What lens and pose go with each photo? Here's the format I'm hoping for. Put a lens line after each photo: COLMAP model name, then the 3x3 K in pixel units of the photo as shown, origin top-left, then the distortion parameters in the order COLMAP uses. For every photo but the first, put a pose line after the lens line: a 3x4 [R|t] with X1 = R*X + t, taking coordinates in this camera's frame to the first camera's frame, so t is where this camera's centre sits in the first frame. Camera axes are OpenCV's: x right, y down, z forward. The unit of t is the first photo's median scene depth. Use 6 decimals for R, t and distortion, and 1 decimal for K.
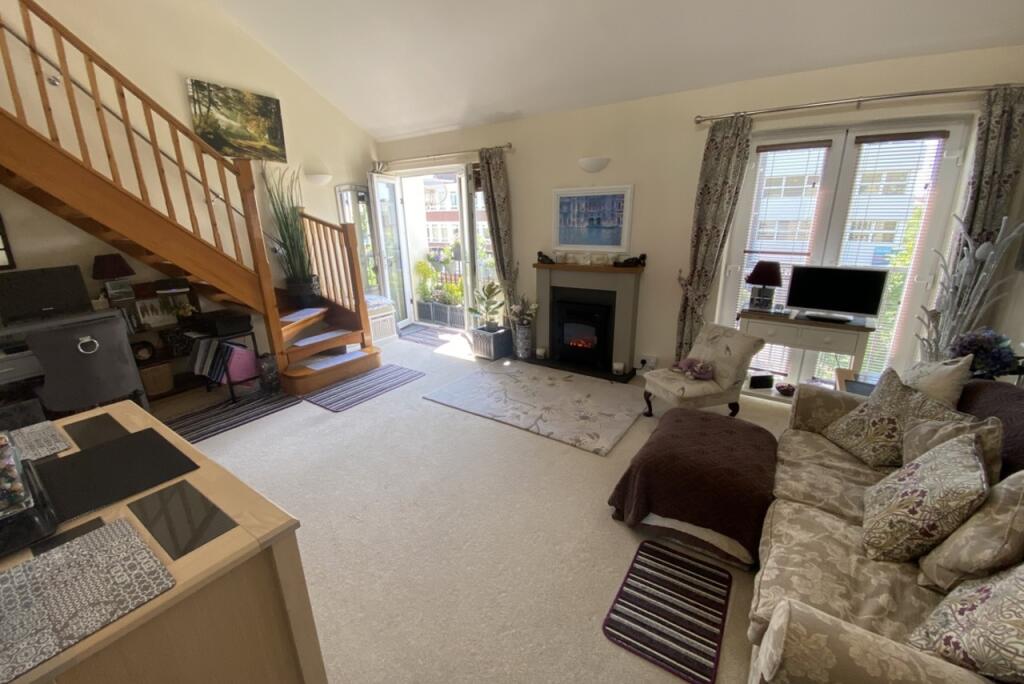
lens RADIAL K [[410.6, 0, 512.2], [0, 410.6, 344.5], [0, 0, 1]] dist [0.009919, -0.007730]
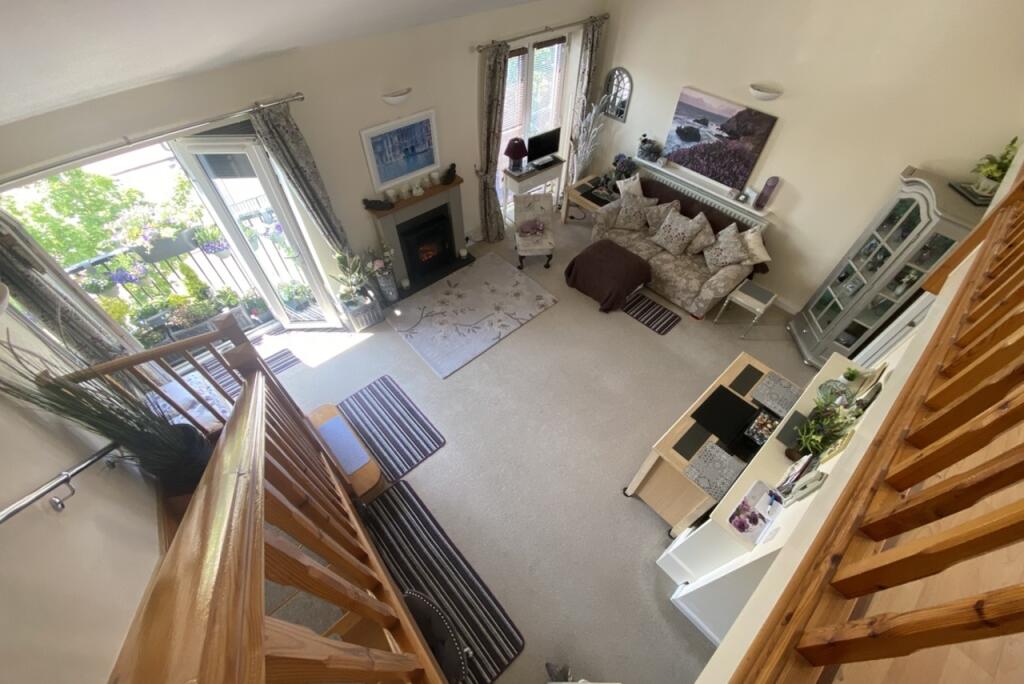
lens RADIAL K [[410.6, 0, 515.1], [0, 410.6, 339.4], [0, 0, 1]] dist [0.009919, -0.007730]
pose [[0.224053, -0.729619, 0.646108, -0.723642], [0.269600, 0.683493, 0.678346, -0.576516], [-0.936545, 0.022205, 0.349844, 0.373101]]
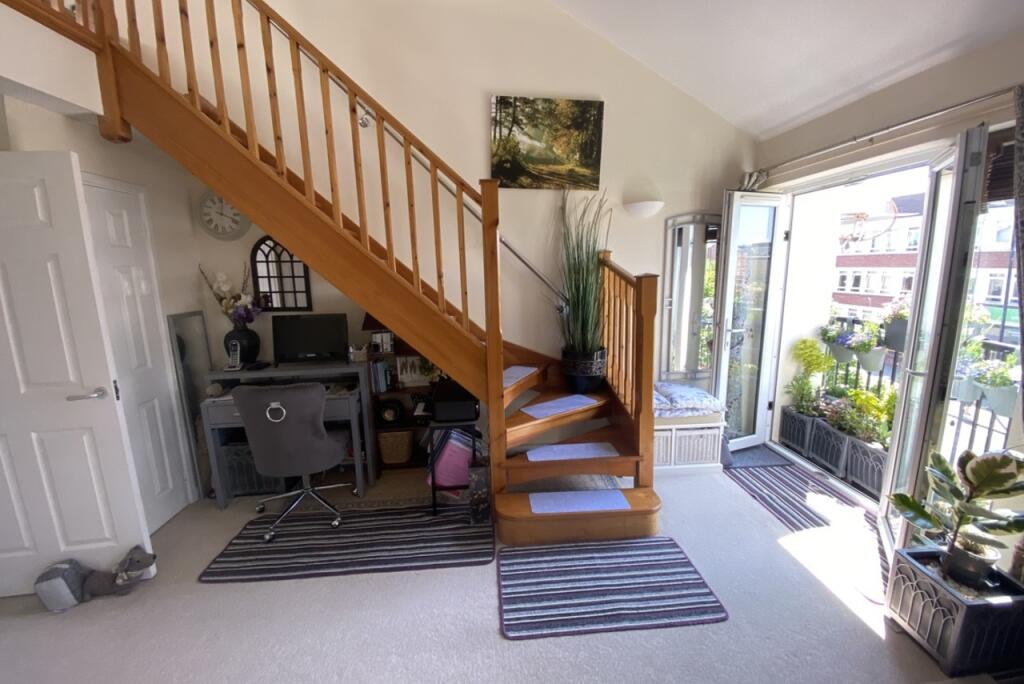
lens RADIAL K [[410.6, 0, 518.7], [0, 410.6, 340.3], [0, 0, 1]] dist [0.009919, -0.007730]
pose [[0.633232, 0.144291, -0.760393, -0.064417], [-0.227530, 0.973760, -0.004701, -0.163006], [0.739761, 0.175989, 0.649447, 0.513175]]
